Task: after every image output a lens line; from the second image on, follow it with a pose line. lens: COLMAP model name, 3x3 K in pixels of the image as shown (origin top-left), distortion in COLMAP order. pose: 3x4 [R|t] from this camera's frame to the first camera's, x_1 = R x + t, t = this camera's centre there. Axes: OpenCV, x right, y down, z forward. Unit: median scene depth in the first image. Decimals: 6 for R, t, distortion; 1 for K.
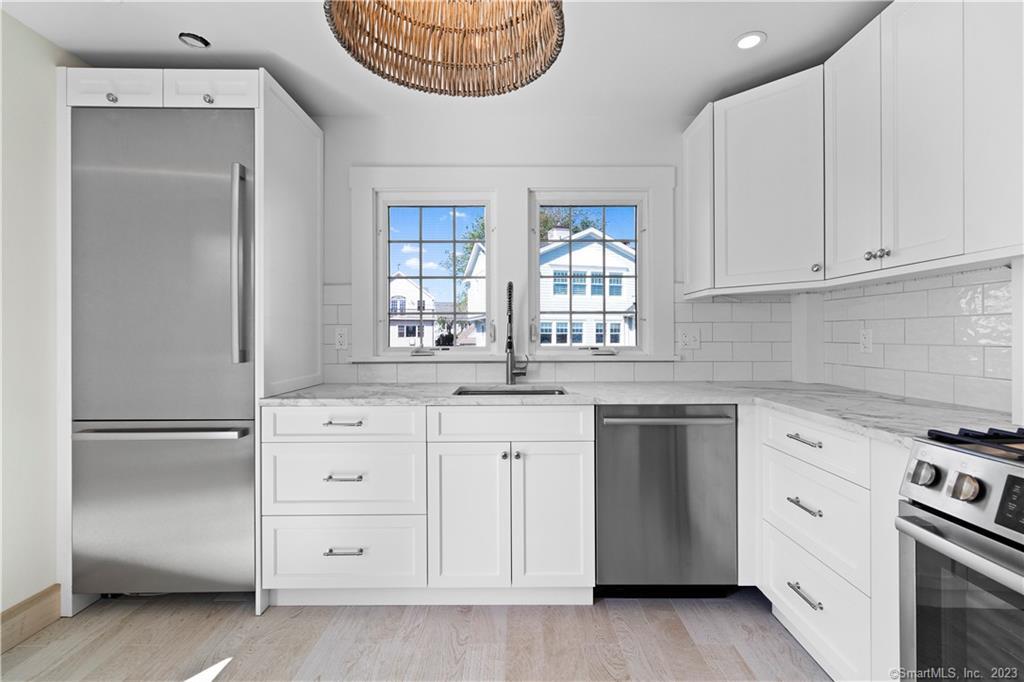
lens RADIAL K [[476.0, 0, 513.0], [0, 476.0, 336.4], [0, 0, 1]] dist [0.003607, 0.000351]
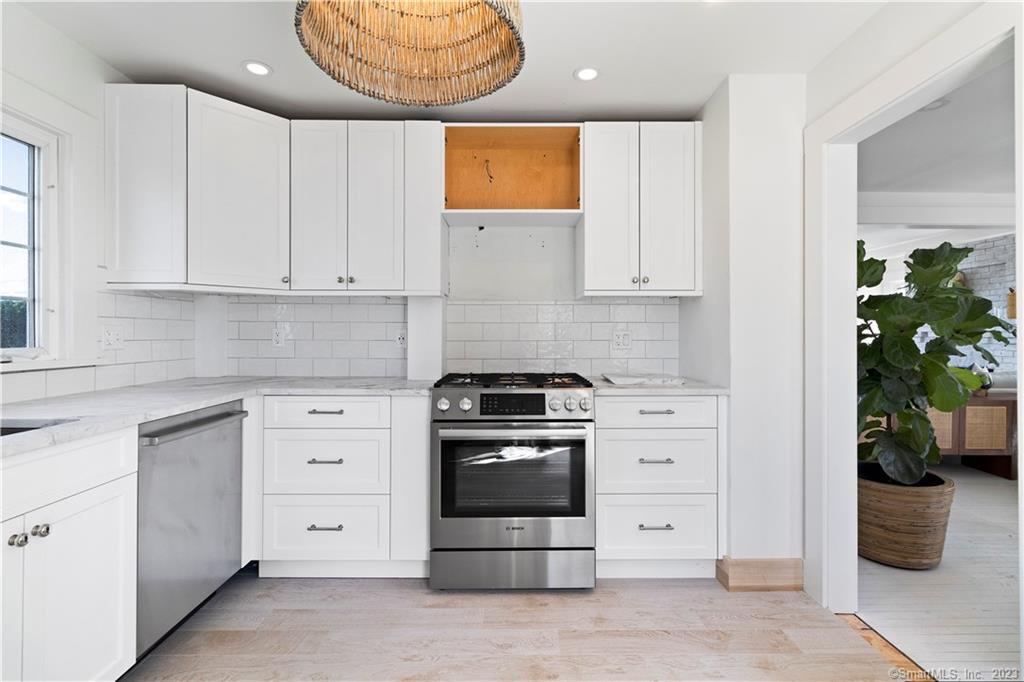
lens RADIAL K [[469.5, 0, 516.6], [0, 469.5, 332.7], [0, 0, 1]] dist [0.005432, 0.000549]
pose [[-0.016915, 0.003683, 0.999850, -0.605009], [-0.001734, 0.999992, -0.003713, -0.001115], [-0.999855, -0.001797, -0.016908, 0.411345]]
